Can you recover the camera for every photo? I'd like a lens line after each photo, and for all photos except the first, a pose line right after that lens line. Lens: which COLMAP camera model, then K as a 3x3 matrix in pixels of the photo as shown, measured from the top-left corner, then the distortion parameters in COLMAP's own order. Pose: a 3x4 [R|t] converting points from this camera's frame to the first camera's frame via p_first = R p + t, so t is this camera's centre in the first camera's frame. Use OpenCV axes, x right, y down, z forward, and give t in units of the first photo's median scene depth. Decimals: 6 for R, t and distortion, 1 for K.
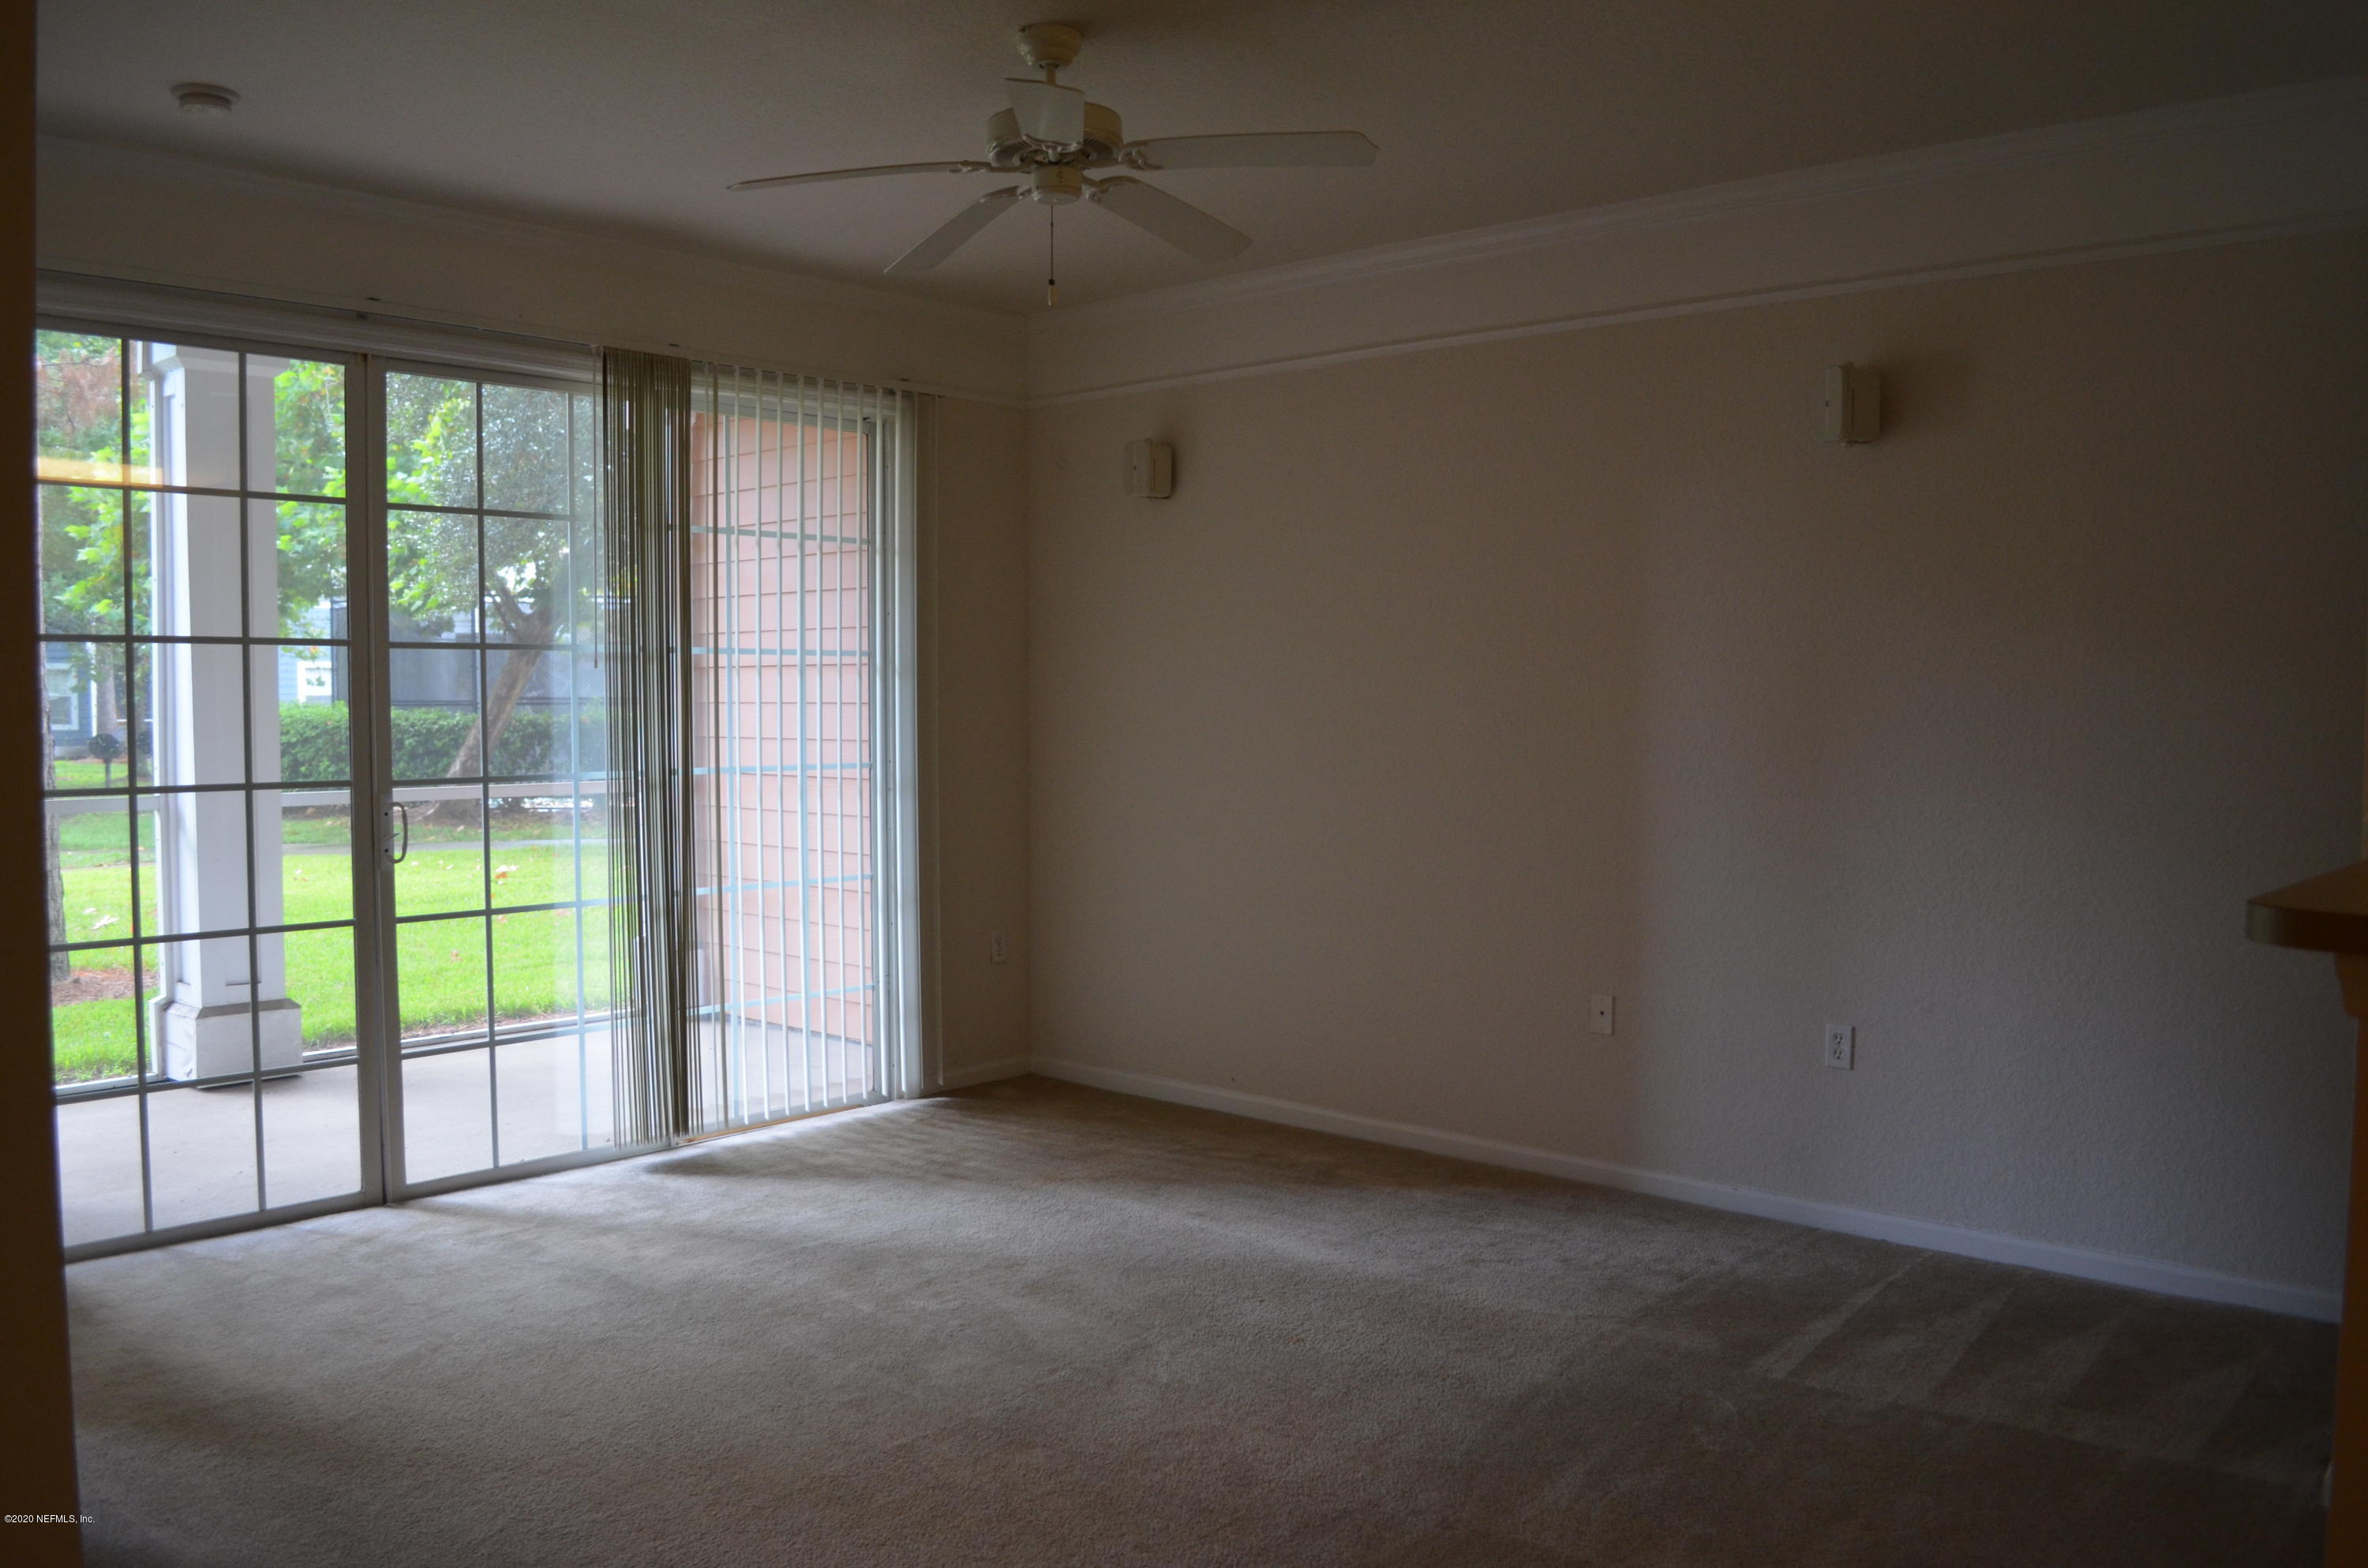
lens RADIAL K [[1881.7, 0, 1184.0], [0, 1881.7, 784.0], [0, 0, 1]] dist [-0.057556, -0.001880]
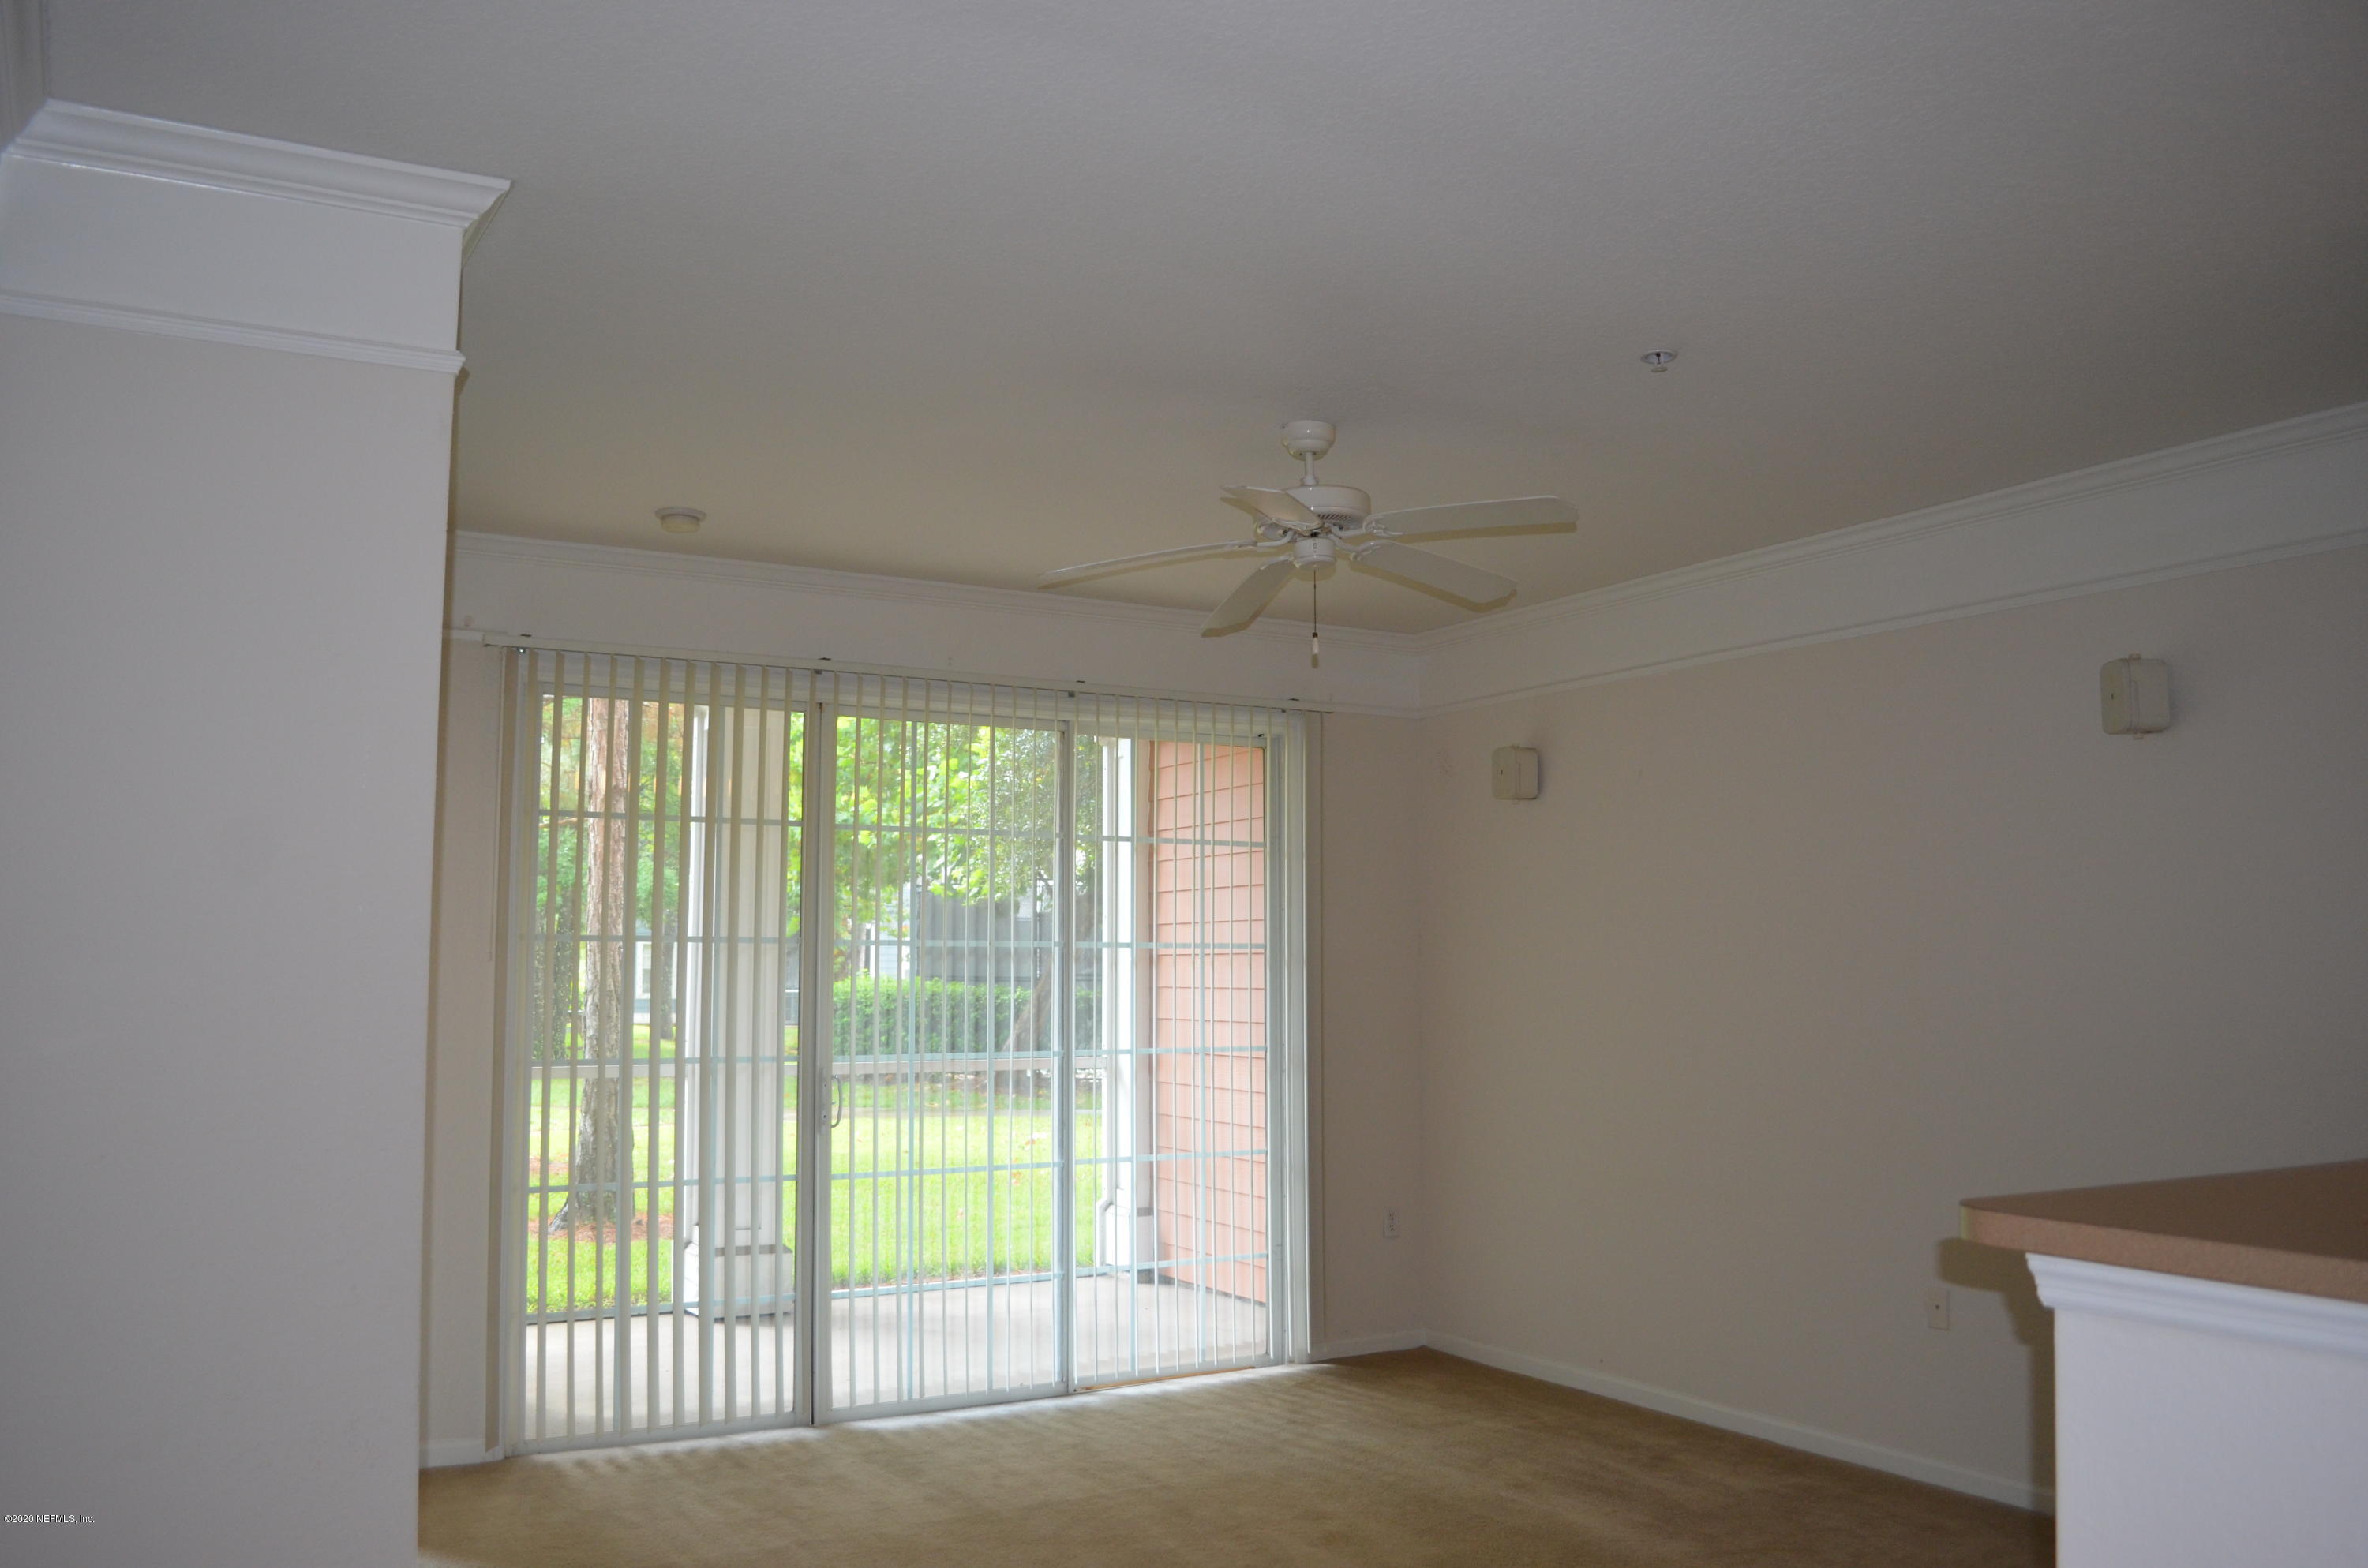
lens RADIAL K [[1881.7, 0, 1184.0], [0, 1881.7, 784.0], [0, 0, 1]] dist [-0.057556, -0.001880]
pose [[0.955339, -0.030691, -0.293913, 0.119522], [-0.012273, 0.989613, -0.143230, -0.004816], [0.295256, 0.140440, 0.945040, -0.070021]]
